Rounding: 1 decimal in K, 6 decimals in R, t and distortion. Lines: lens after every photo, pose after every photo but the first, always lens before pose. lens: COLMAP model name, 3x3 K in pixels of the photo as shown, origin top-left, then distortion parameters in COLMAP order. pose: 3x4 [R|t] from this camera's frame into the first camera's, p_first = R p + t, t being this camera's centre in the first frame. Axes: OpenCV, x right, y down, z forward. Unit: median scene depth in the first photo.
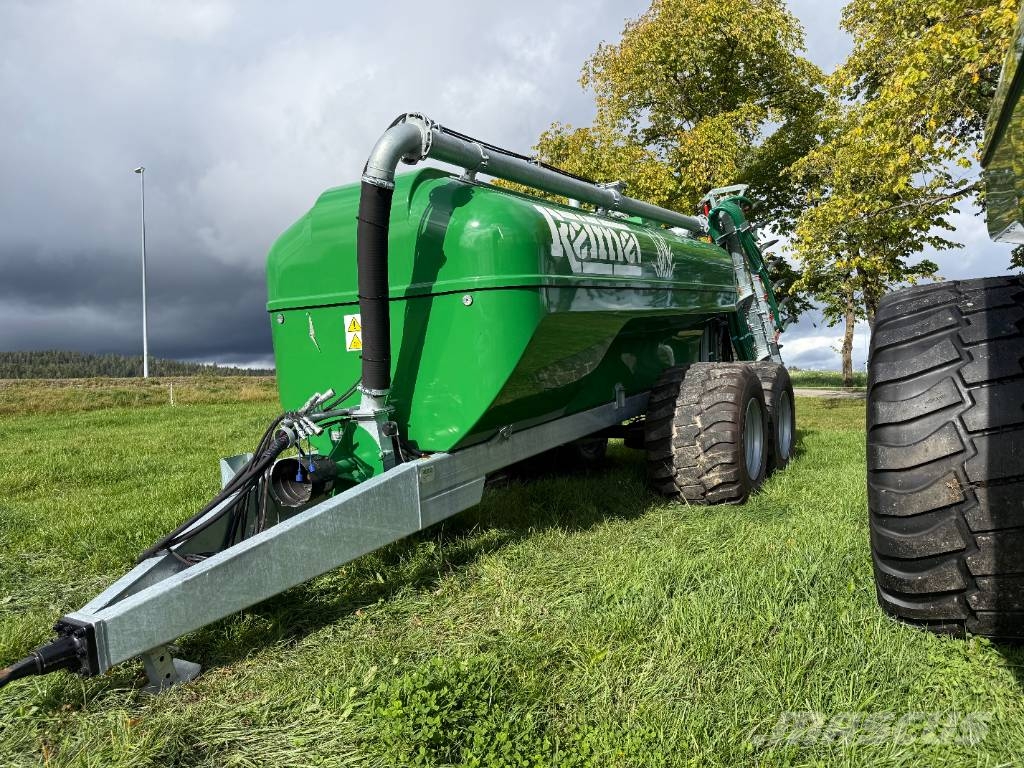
lens RADIAL K [[731.7, 0, 512.0], [0, 731.7, 384.0], [0, 0, 1]] dist [0.045271, -0.048481]
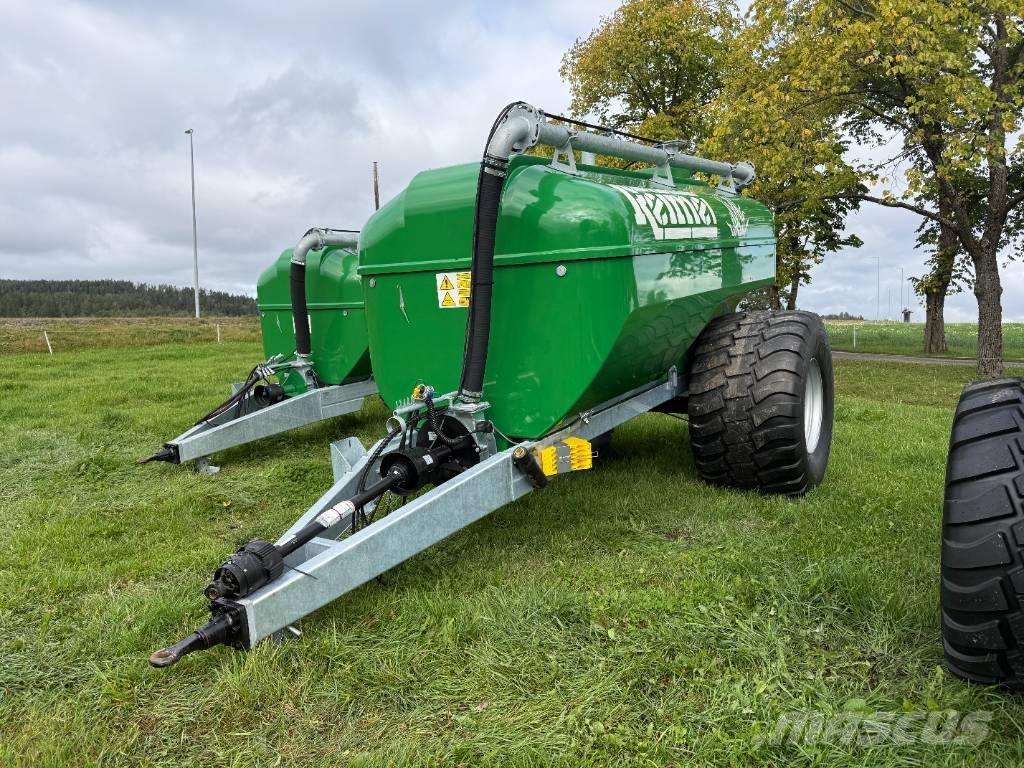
lens RADIAL K [[731.7, 0, 512.0], [0, 731.7, 384.0], [0, 0, 1]] dist [0.045271, -0.048481]
pose [[0.998018, 0.028700, -0.055998, 0.230718], [-0.023999, 0.996269, 0.082901, -0.041533], [0.058168, -0.081393, 0.994983, -0.461869]]
